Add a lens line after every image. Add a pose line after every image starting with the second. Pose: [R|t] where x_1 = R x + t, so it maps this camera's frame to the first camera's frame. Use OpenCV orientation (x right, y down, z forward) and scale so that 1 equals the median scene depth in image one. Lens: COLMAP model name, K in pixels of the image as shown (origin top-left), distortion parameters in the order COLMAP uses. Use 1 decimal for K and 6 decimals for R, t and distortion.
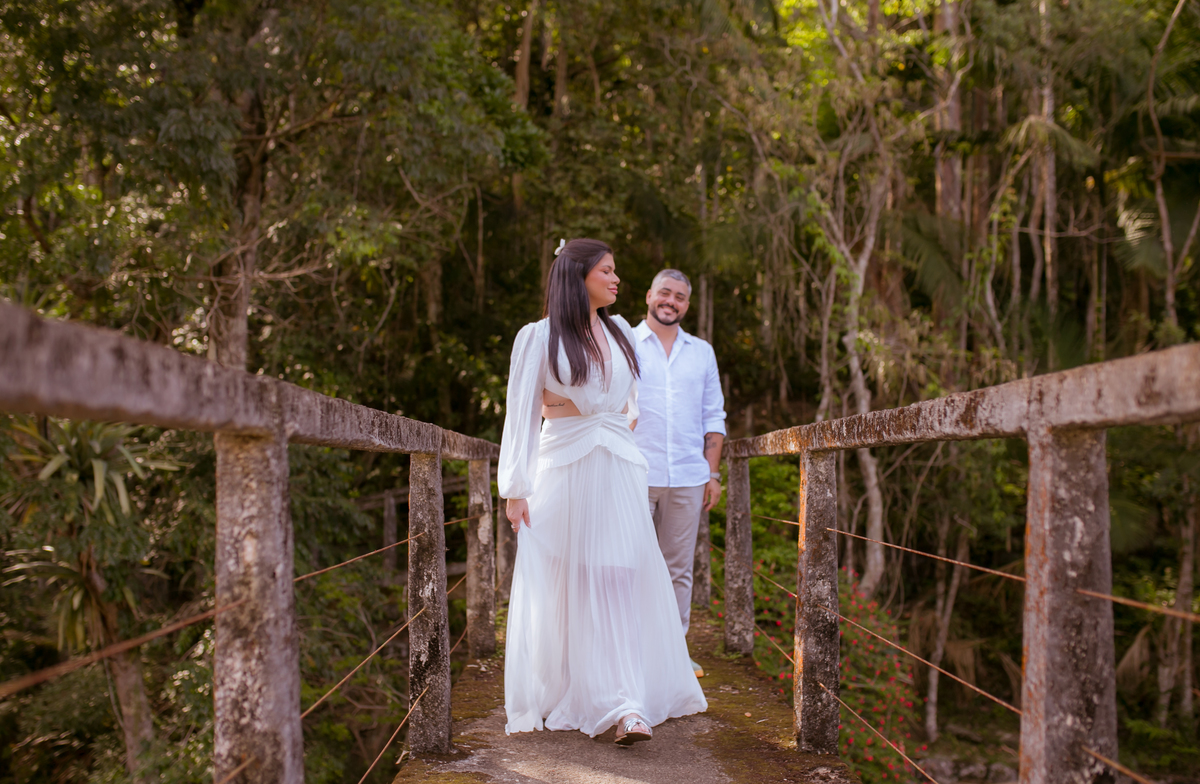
lens RADIAL K [[1026.9, 0, 603.2], [0, 1026.9, 468.2], [0, 0, 1]] dist [-0.027473, 0.010842]
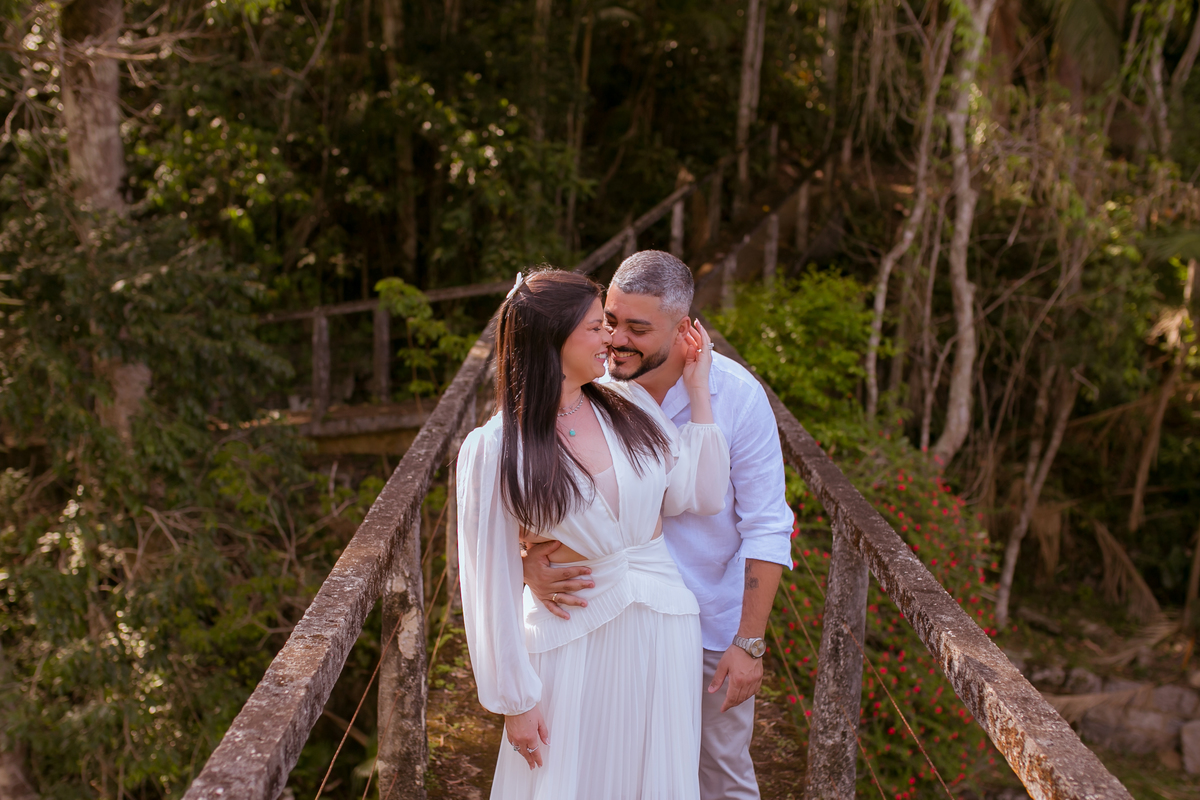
lens RADIAL K [[1141.5, 0, 600.0], [0, 1141.5, 400.0], [0, 0, 1]] dist [-0.058446, 0.102467]
pose [[0.998884, 0.046901, 0.005599, -0.007631], [-0.047007, 0.975464, 0.215081, -0.094990], [0.004626, -0.215104, 0.976580, 0.175861]]
